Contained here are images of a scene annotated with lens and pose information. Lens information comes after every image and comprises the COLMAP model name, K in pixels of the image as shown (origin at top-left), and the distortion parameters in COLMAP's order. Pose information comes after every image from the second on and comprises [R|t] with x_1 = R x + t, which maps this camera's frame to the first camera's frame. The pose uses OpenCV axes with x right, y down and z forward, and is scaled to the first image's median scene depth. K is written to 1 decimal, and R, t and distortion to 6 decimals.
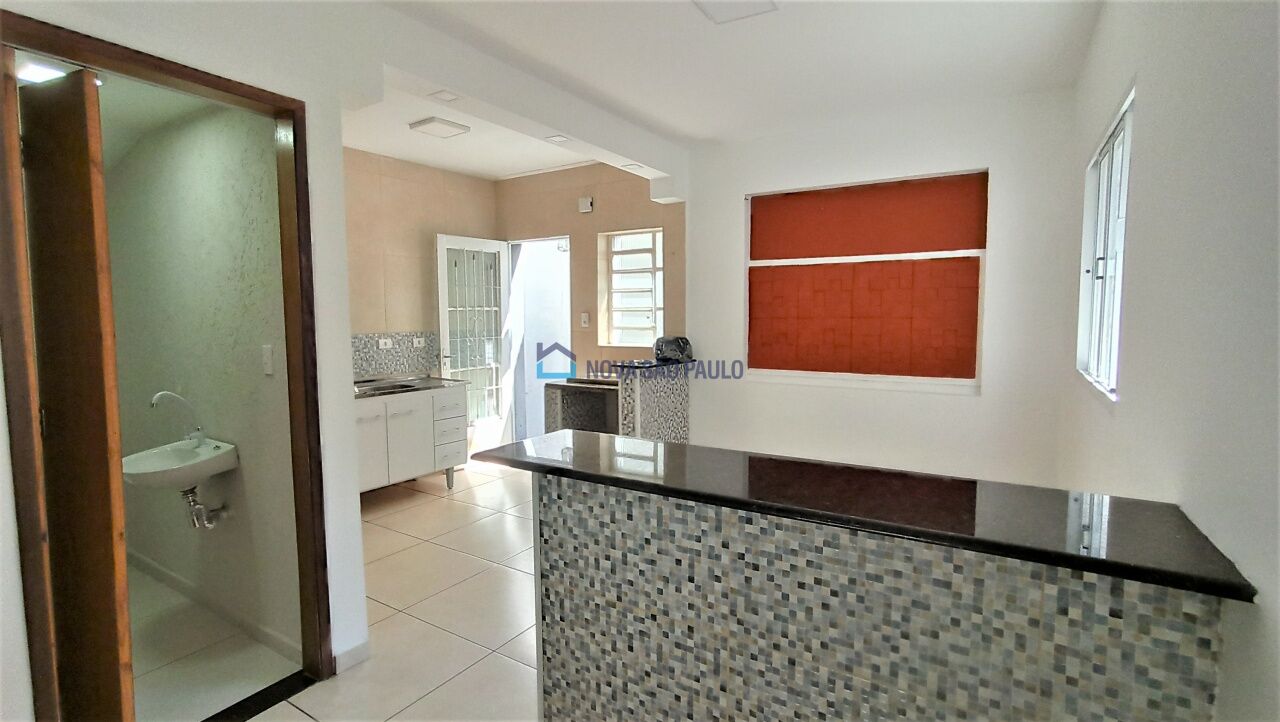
lens RADIAL K [[595.6, 0, 644.1], [0, 595.6, 360.0], [0, 0, 1]] dist [-0.003096, 0.007728]
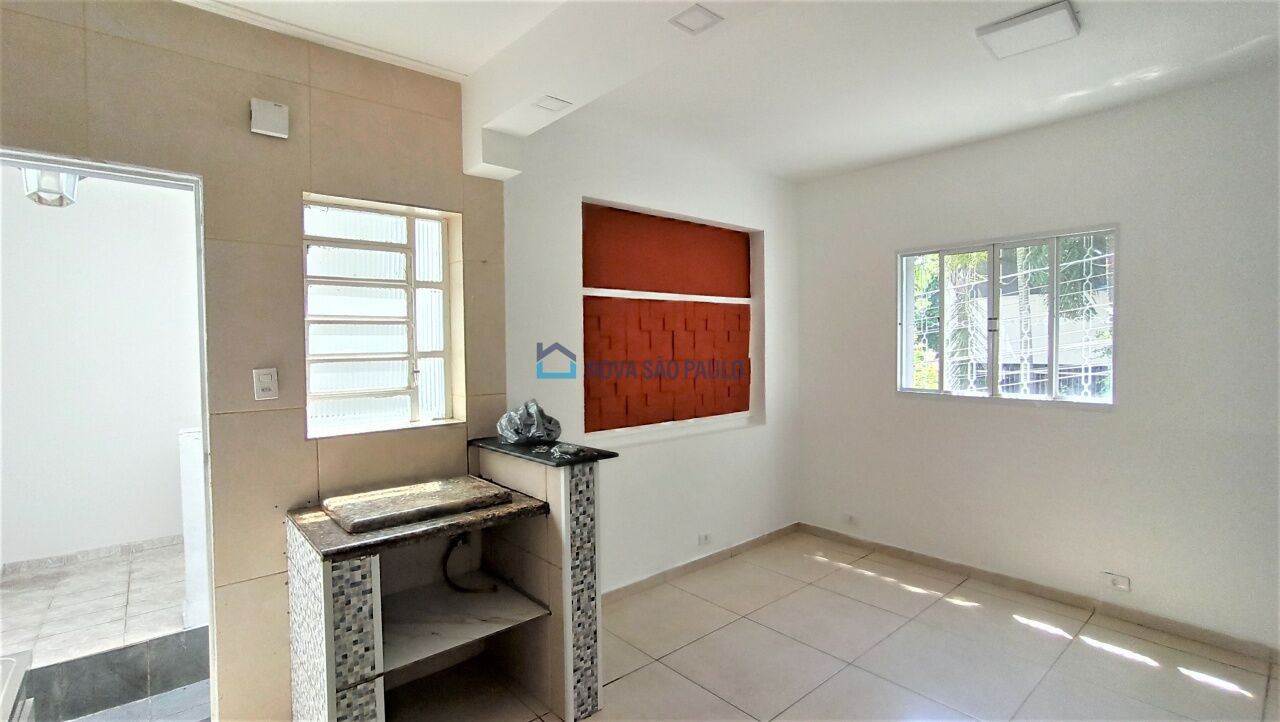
lens RADIAL K [[595.6, 0, 641.6], [0, 595.6, 361.9], [0, 0, 1]] dist [-0.003096, 0.007728]
pose [[0.304248, -0.032934, 0.952023, -0.500211], [0.083246, 0.996498, 0.007869, -0.075283], [-0.948949, 0.076858, 0.305924, 0.714839]]
